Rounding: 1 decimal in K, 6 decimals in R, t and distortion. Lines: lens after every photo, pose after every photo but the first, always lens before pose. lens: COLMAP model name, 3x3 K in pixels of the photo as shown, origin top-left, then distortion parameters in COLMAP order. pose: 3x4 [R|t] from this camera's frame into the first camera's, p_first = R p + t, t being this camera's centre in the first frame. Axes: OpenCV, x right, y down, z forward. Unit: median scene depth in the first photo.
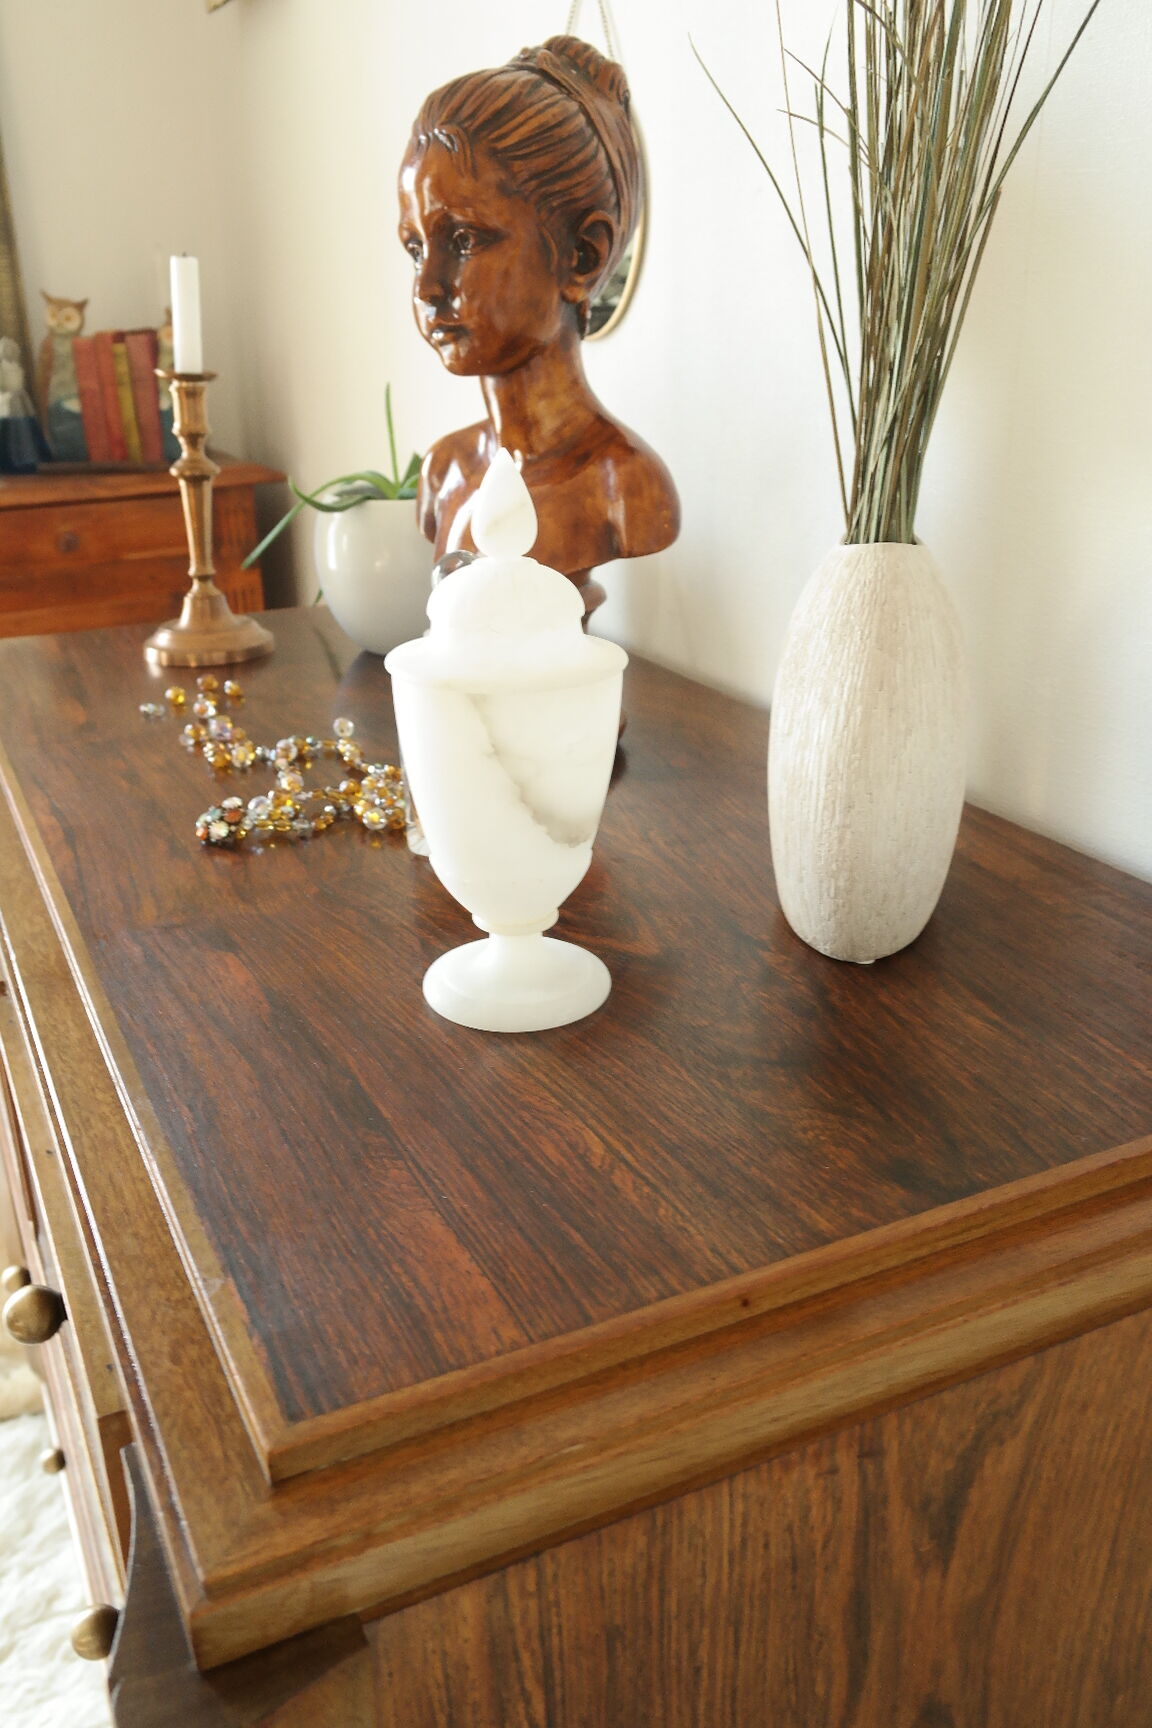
lens RADIAL K [[1456.5, 0, 576.0], [0, 1456.5, 864.0], [0, 0, 1]] dist [-0.016091, 0.004923]
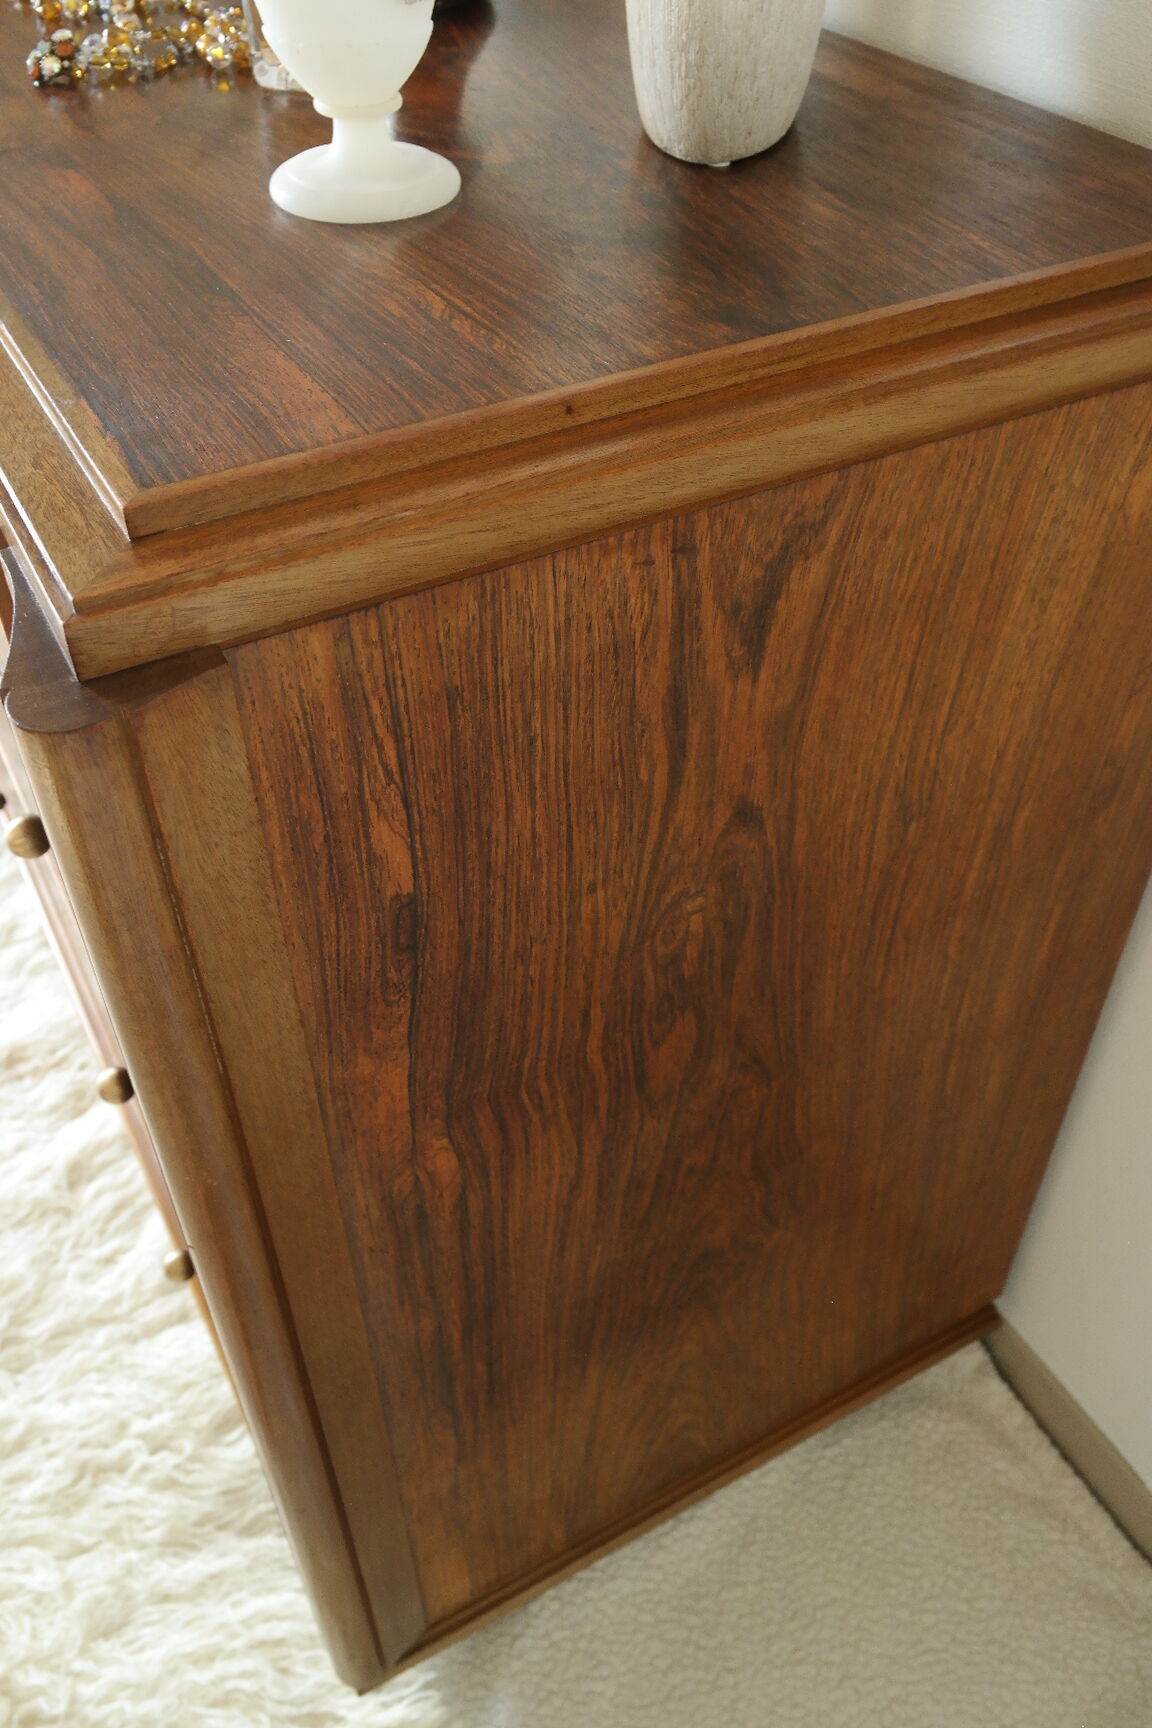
lens RADIAL K [[1456.5, 0, 576.0], [0, 1456.5, 864.0], [0, 0, 1]] dist [-0.016091, 0.004923]
pose [[0.998588, -0.028728, 0.044688, 0.059092], [0.010859, 0.933795, 0.357643, 0.214662], [-0.052003, -0.356652, 0.932789, -0.113596]]
